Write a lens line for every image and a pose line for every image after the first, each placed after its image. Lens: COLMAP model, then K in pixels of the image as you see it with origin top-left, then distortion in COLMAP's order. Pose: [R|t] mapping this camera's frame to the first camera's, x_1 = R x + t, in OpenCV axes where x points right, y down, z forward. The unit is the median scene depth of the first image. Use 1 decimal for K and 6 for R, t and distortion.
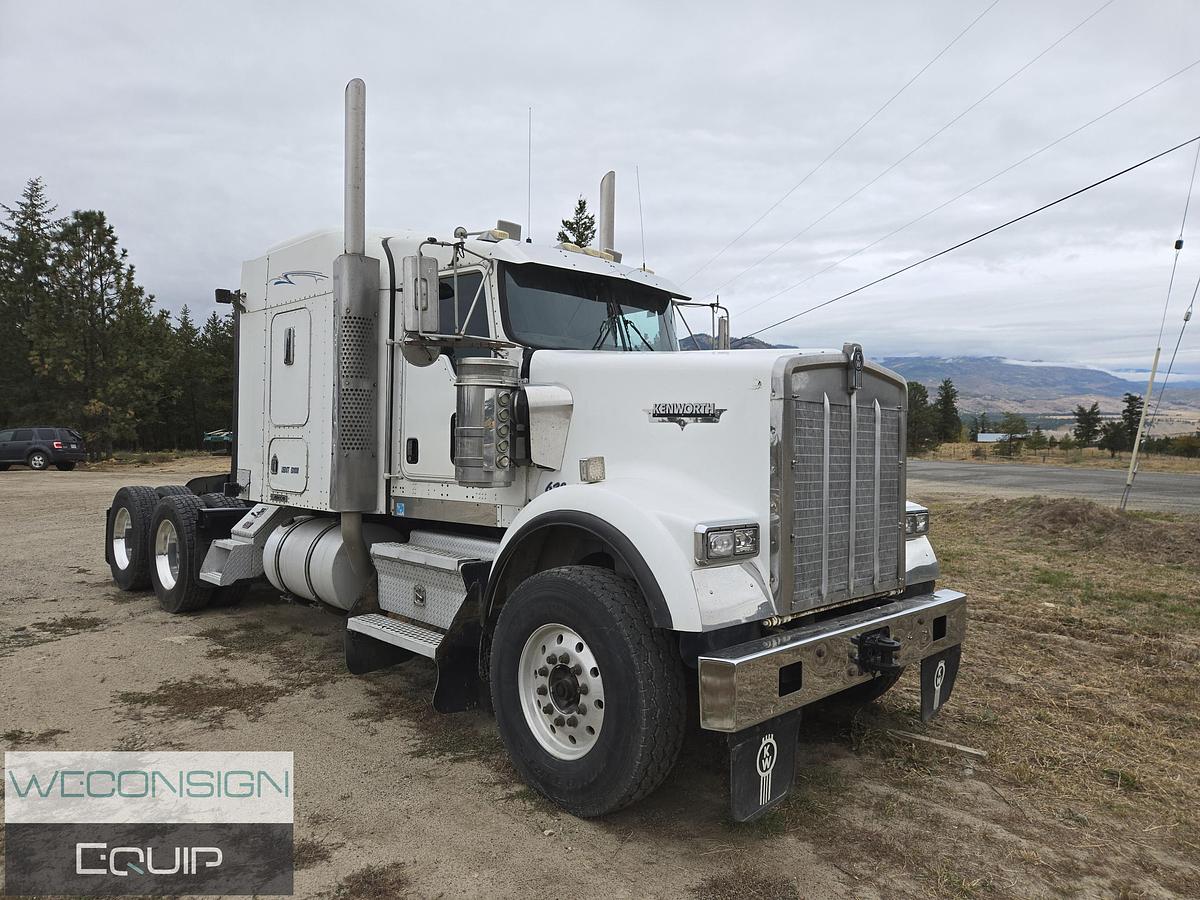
lens RADIAL K [[800.2, 0, 599.5], [0, 800.2, 439.6], [0, 0, 1]] dist [0.068578, -0.058133]
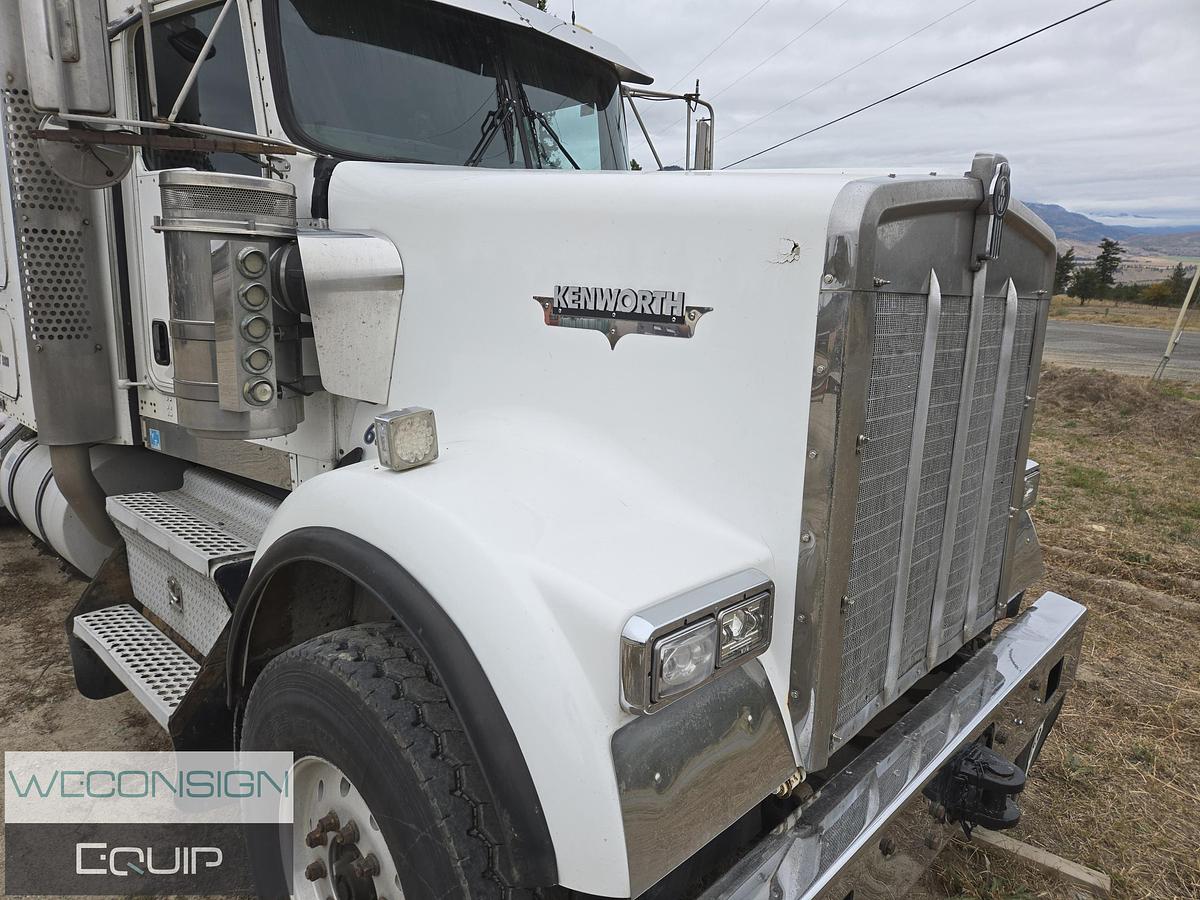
lens RADIAL K [[800.2, 0, 588.2], [0, 800.2, 450.2], [0, 0, 1]] dist [0.068578, -0.058133]
pose [[0.999441, 0.011418, 0.031430, 0.060228], [-0.017713, 0.977976, 0.207963, -0.039598], [-0.028363, -0.208404, 0.977632, 0.428547]]
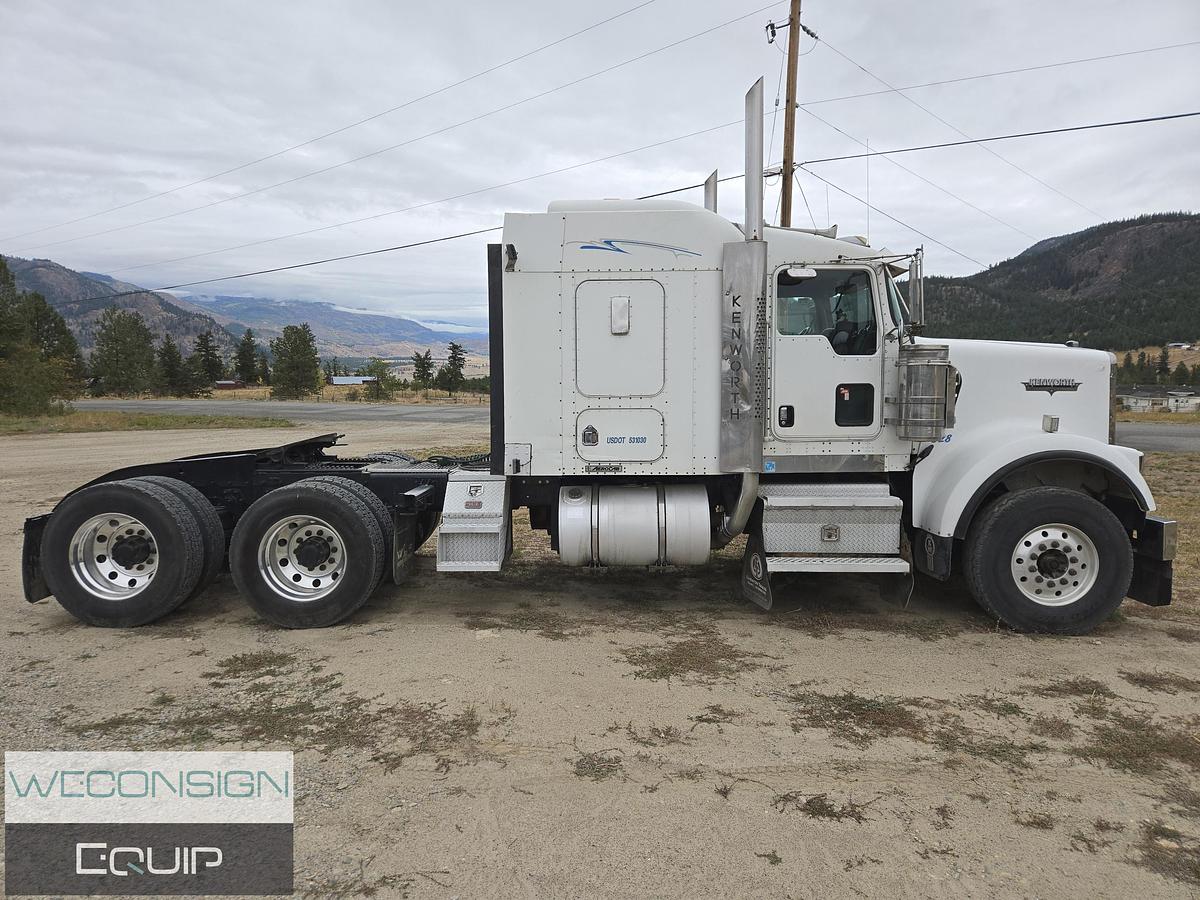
lens RADIAL K [[800.2, 0, 585.6], [0, 800.2, 449.1], [0, 0, 1]] dist [0.068578, -0.058133]
pose [[0.722963, -0.069275, 0.687404, -1.333726], [0.012468, 0.996106, 0.087273, -0.046967], [-0.690774, -0.054525, 0.721012, 0.374048]]
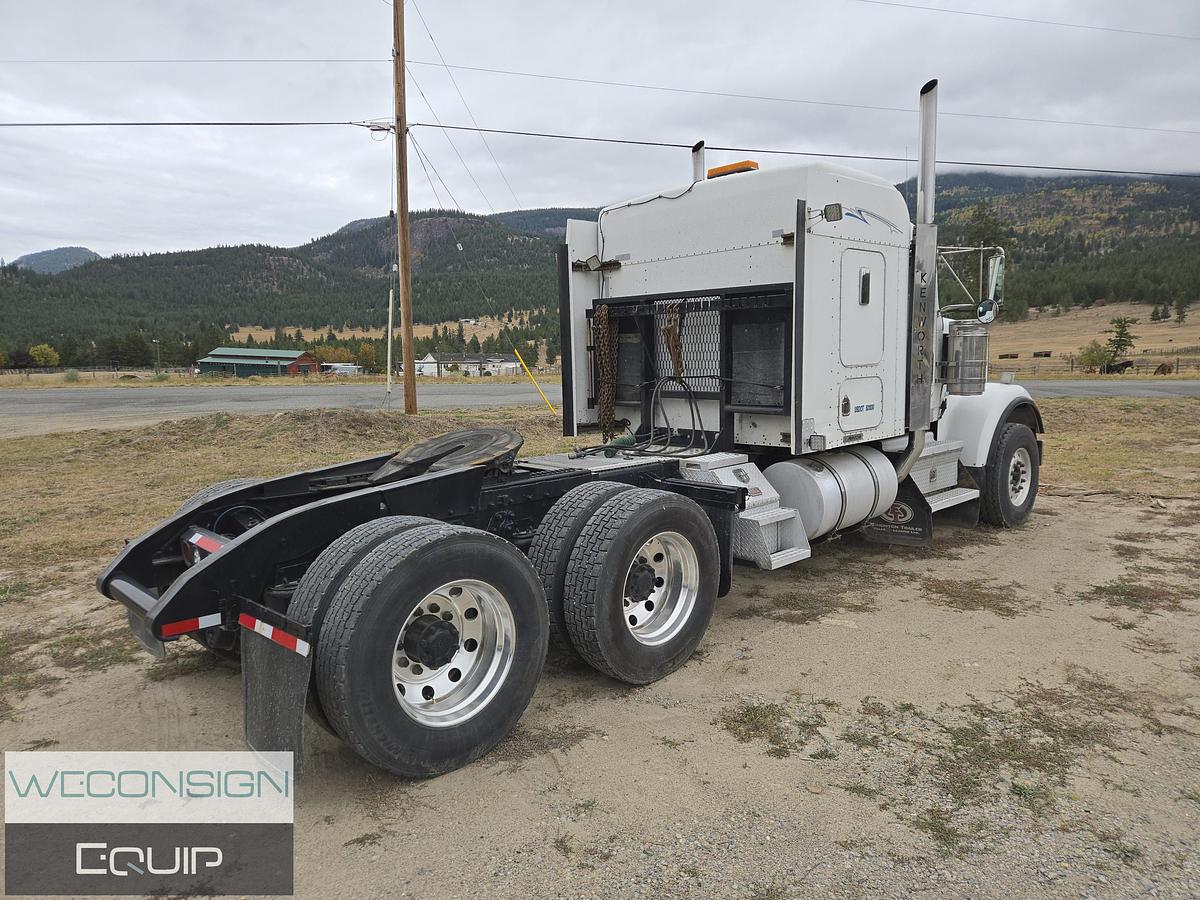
lens RADIAL K [[800.2, 0, 598.6], [0, 800.2, 452.0], [0, 0, 1]] dist [0.068578, -0.058133]
pose [[0.014455, -0.139803, 0.990074, -1.712187], [0.015944, 0.990084, 0.139571, -0.068377], [-0.999768, 0.013768, 0.016540, 1.592595]]
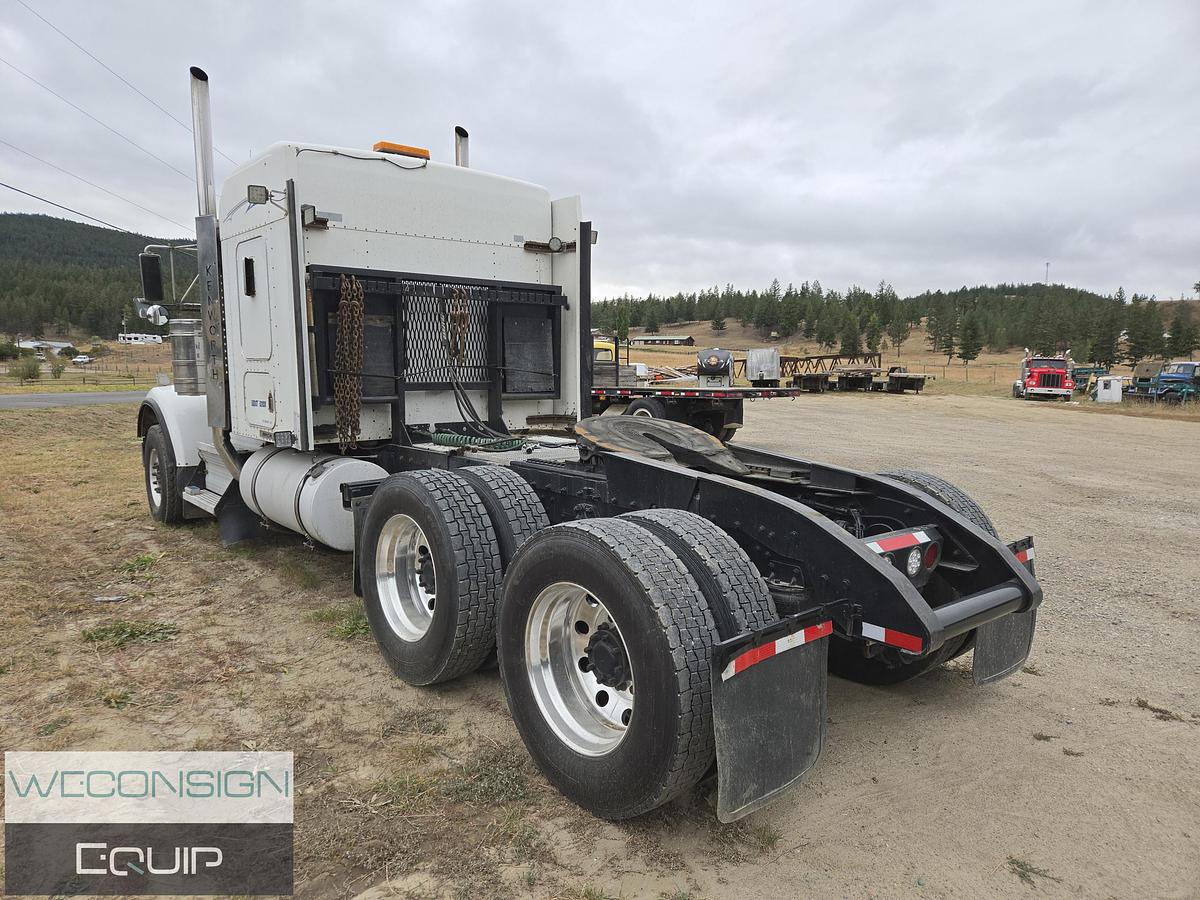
lens RADIAL K [[800.2, 0, 586.1], [0, 800.2, 451.2], [0, 0, 1]] dist [0.068578, -0.058133]
pose [[-0.996282, -0.027718, 0.081575, -0.713726], [-0.018711, 0.993846, 0.109178, -0.014734], [-0.084099, 0.107246, -0.990669, 2.689951]]
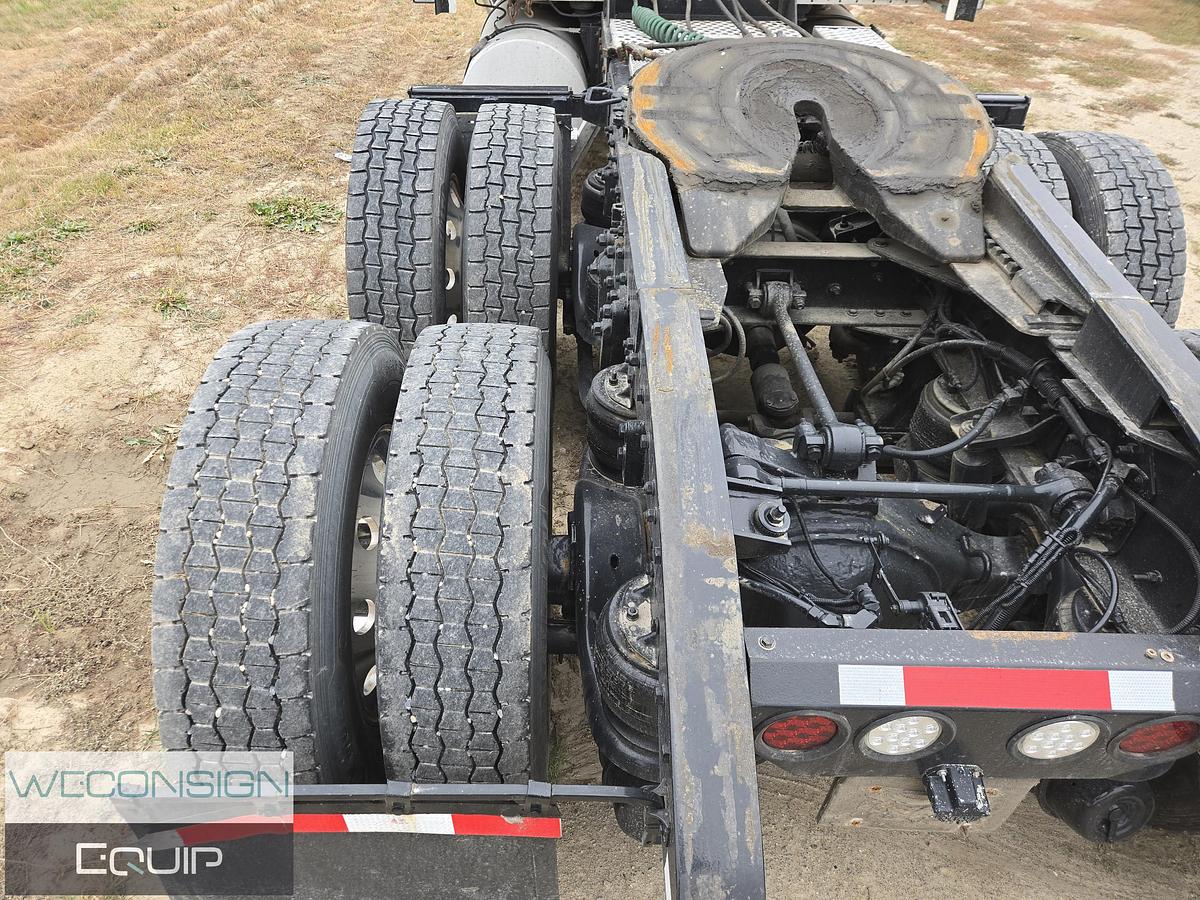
lens RADIAL K [[800.2, 0, 588.3], [0, 800.2, 457.3], [0, 0, 1]] dist [0.068578, -0.058133]
pose [[-0.721414, -0.461202, 0.516579, -0.926989], [-0.039904, 0.772404, 0.633877, -0.056210], [-0.691353, 0.436674, -0.575627, 2.181566]]
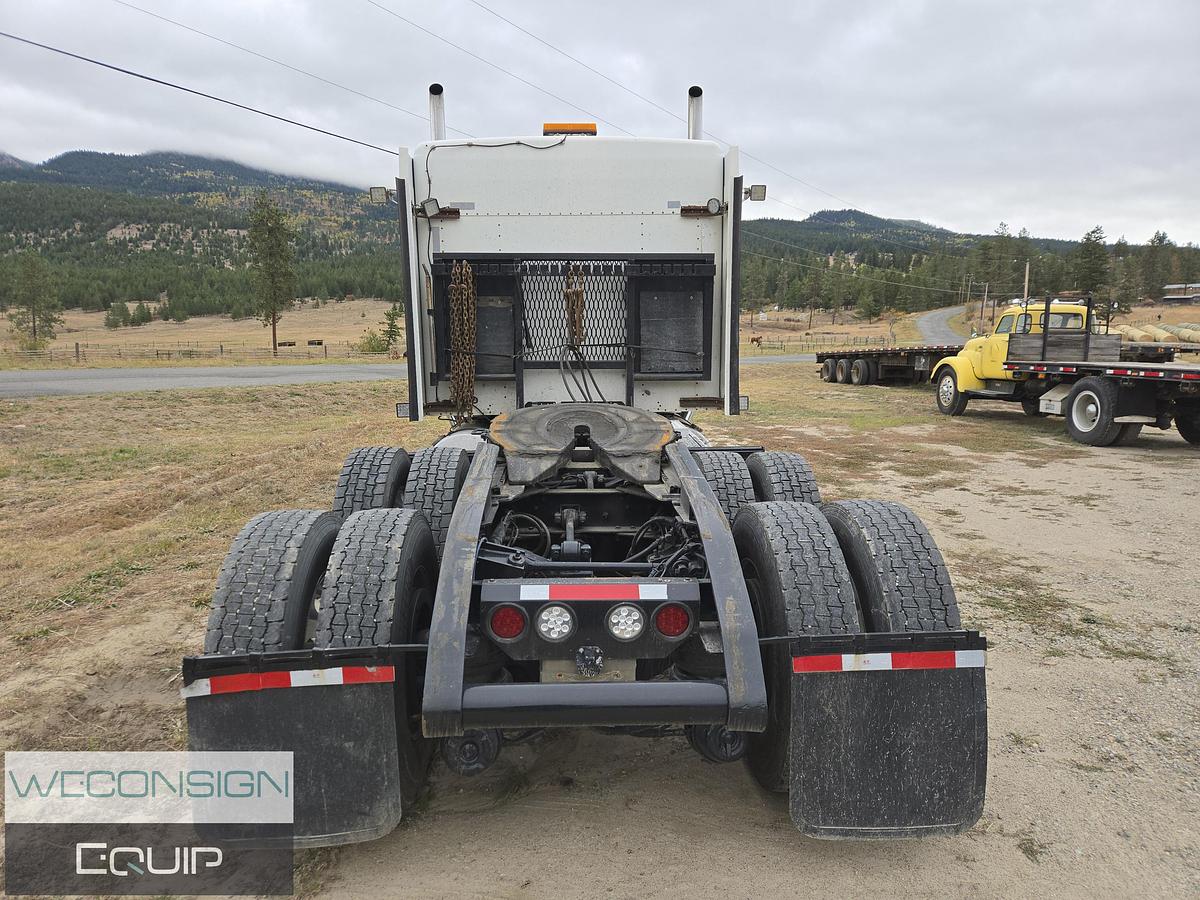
lens RADIAL K [[800.2, 0, 599.8], [0, 800.2, 451.5], [0, 0, 1]] dist [0.068578, -0.058133]
pose [[-0.741908, -0.111327, 0.661195, -1.253466], [-0.008464, 0.987596, 0.156787, -0.037106], [-0.670448, 0.110725, -0.733648, 2.361228]]
